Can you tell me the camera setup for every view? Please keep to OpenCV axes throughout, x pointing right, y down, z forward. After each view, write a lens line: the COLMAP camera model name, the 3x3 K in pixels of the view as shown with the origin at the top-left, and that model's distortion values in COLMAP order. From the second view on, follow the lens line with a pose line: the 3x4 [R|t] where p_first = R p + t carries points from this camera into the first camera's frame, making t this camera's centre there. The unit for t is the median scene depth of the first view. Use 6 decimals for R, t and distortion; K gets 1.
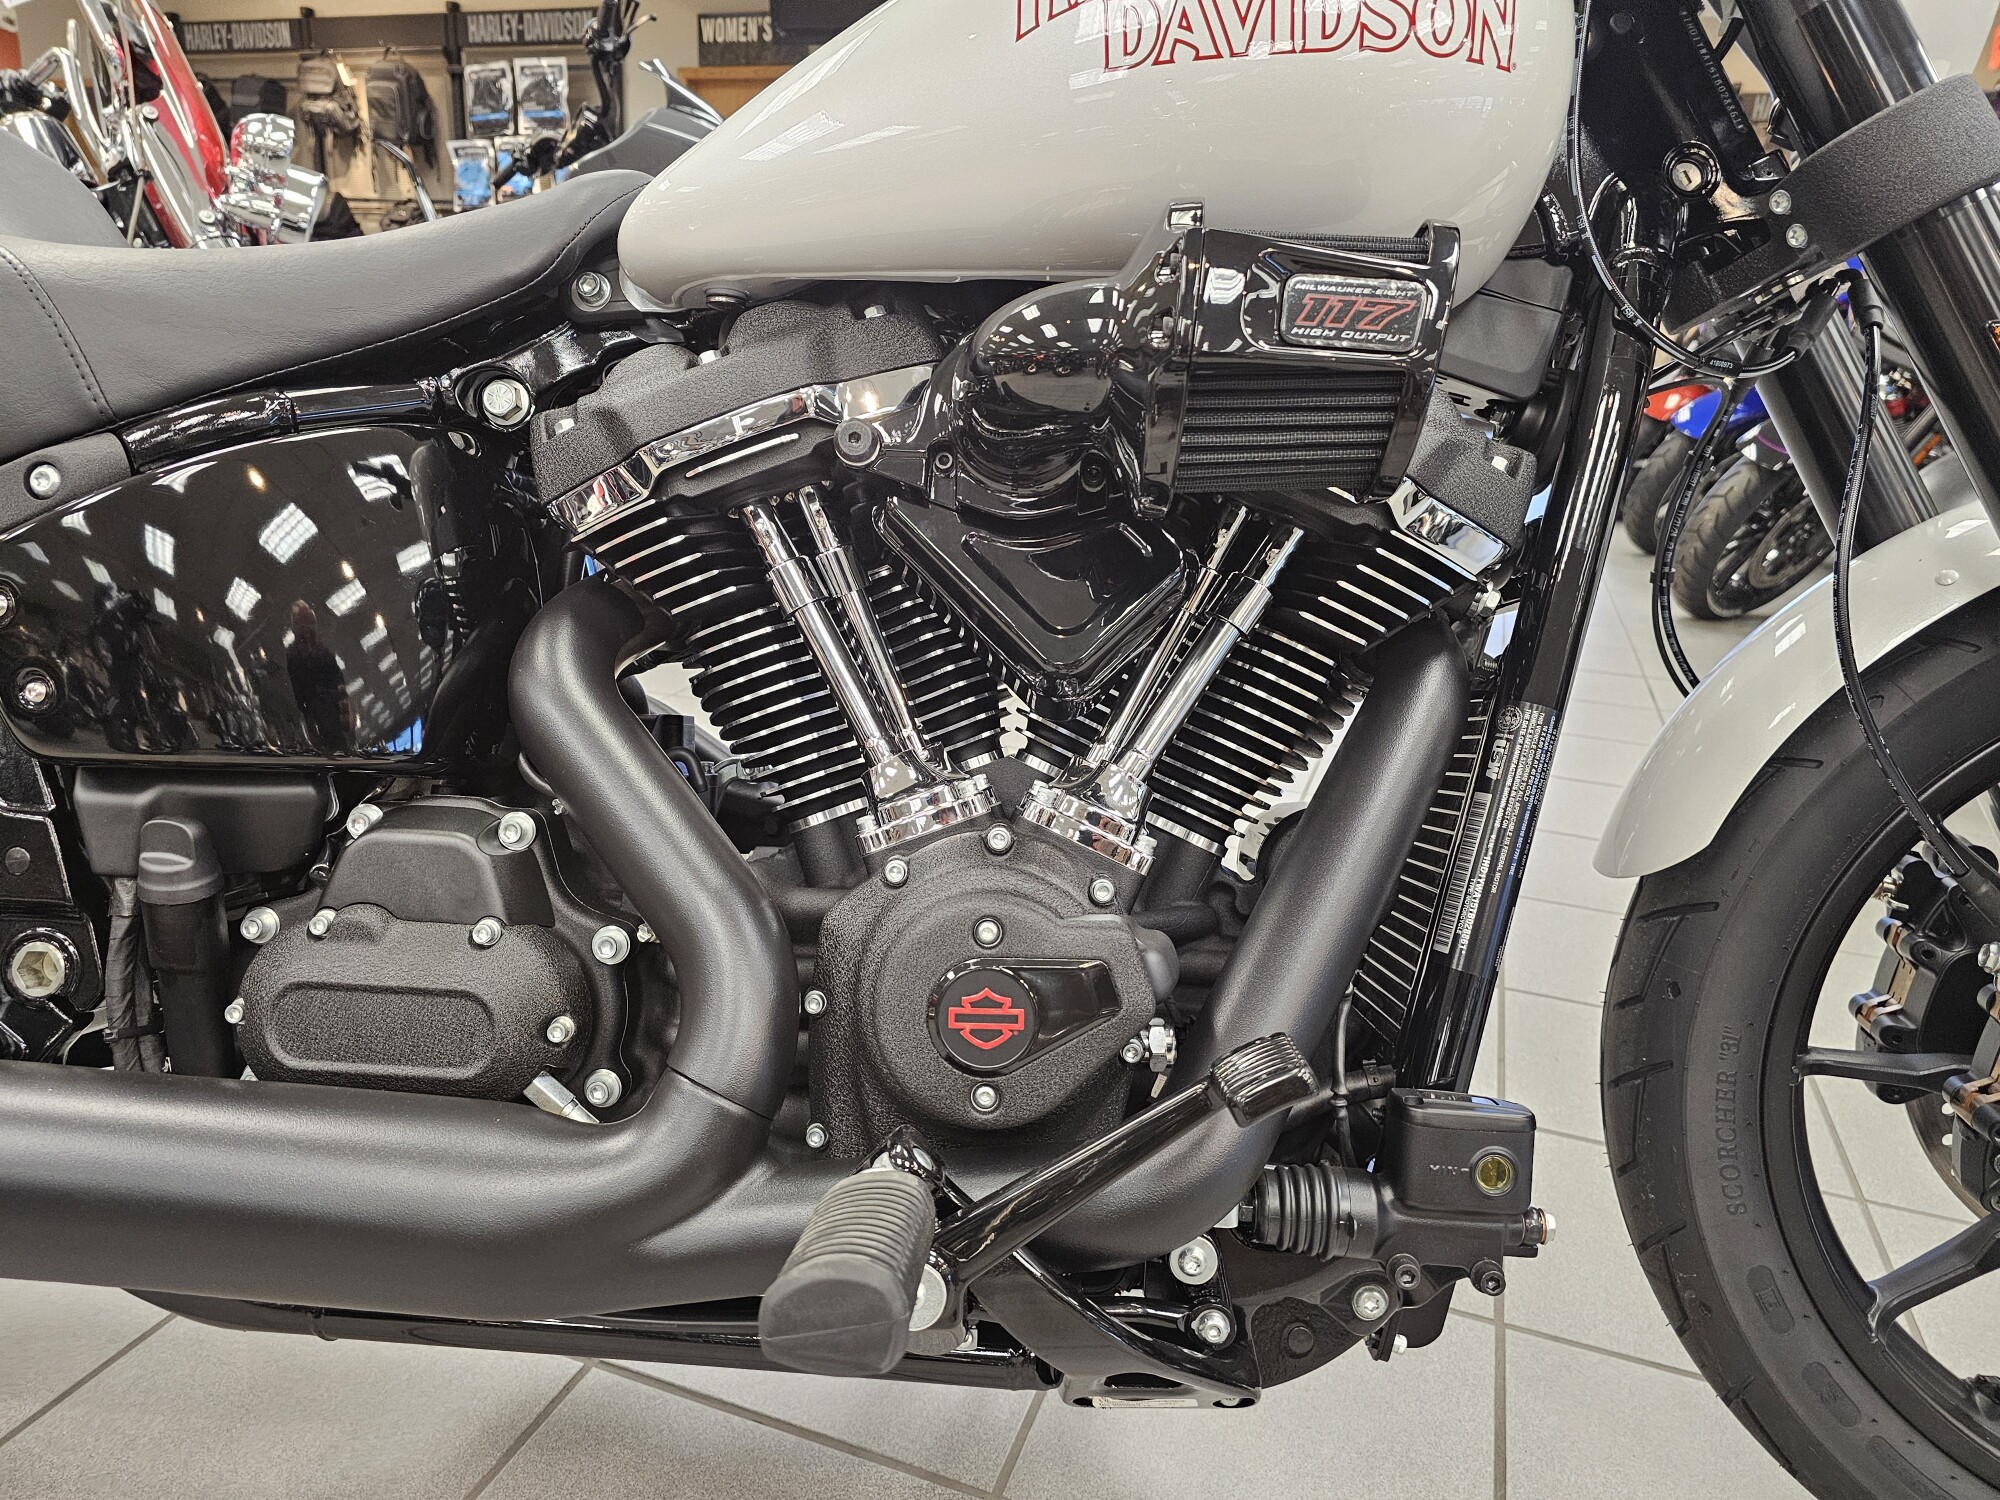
lens RADIAL K [[1344.6, 0, 996.7], [0, 1344.6, 757.2], [0, 0, 1]] dist [0.032975, -0.038588]
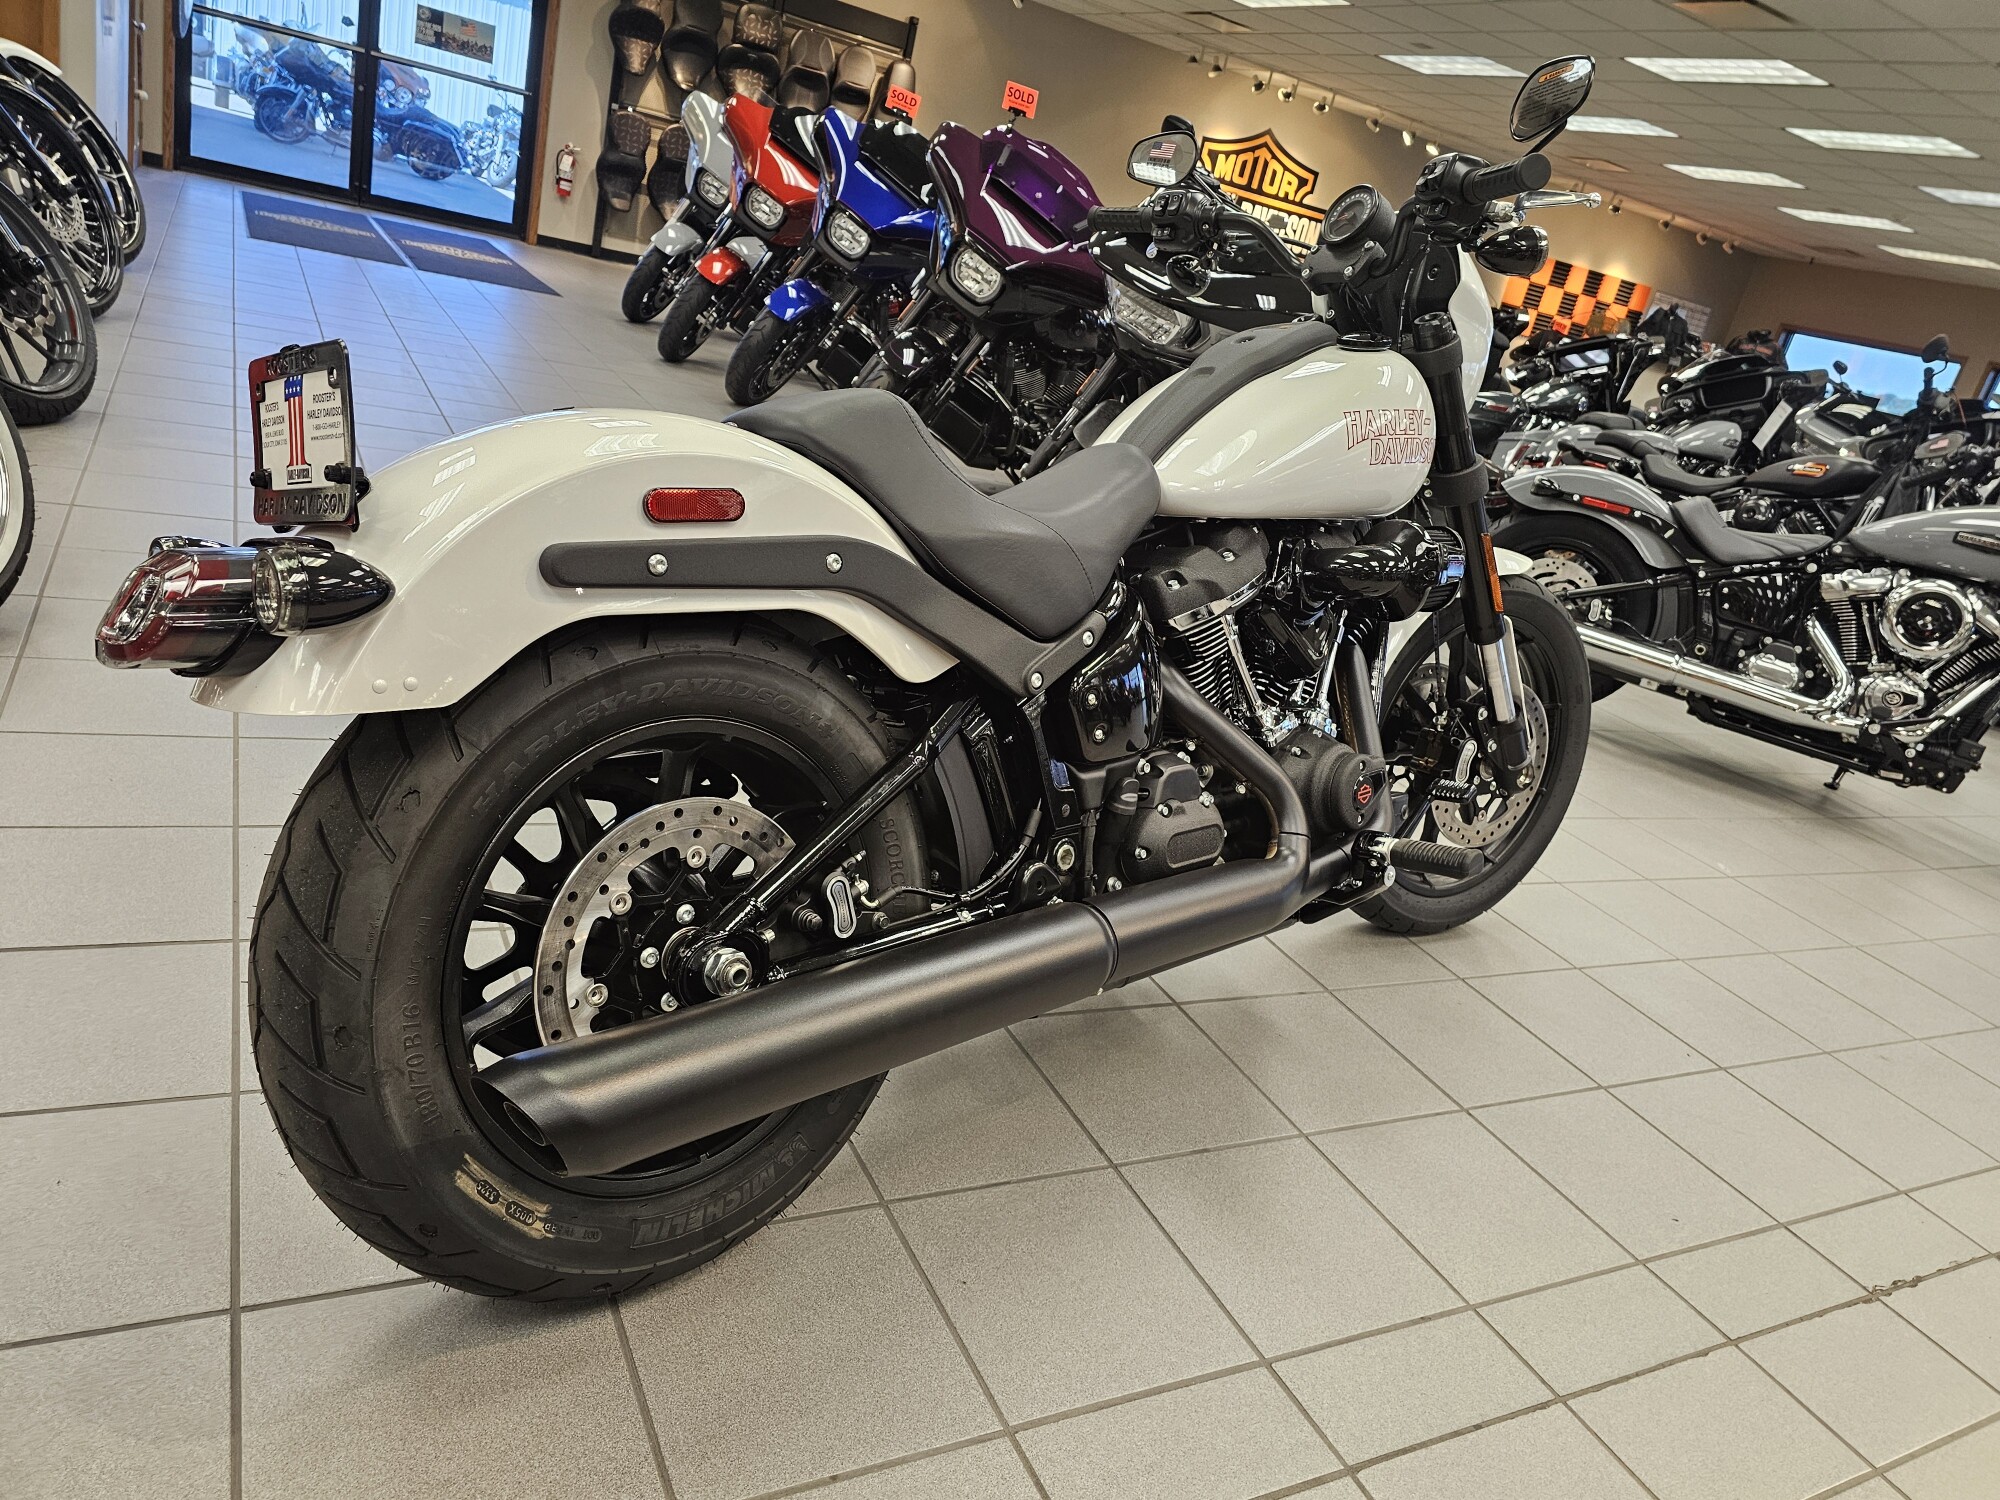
lens RADIAL K [[1349.2, 0, 1010.7], [0, 1349.2, 739.7], [0, 0, 1]] dist [0.036983, -0.044416]
pose [[0.668826, -0.155486, 0.726978, -0.158715], [0.035904, 0.983498, 0.177318, -0.028843], [-0.742552, -0.092494, 0.663372, -0.025301]]
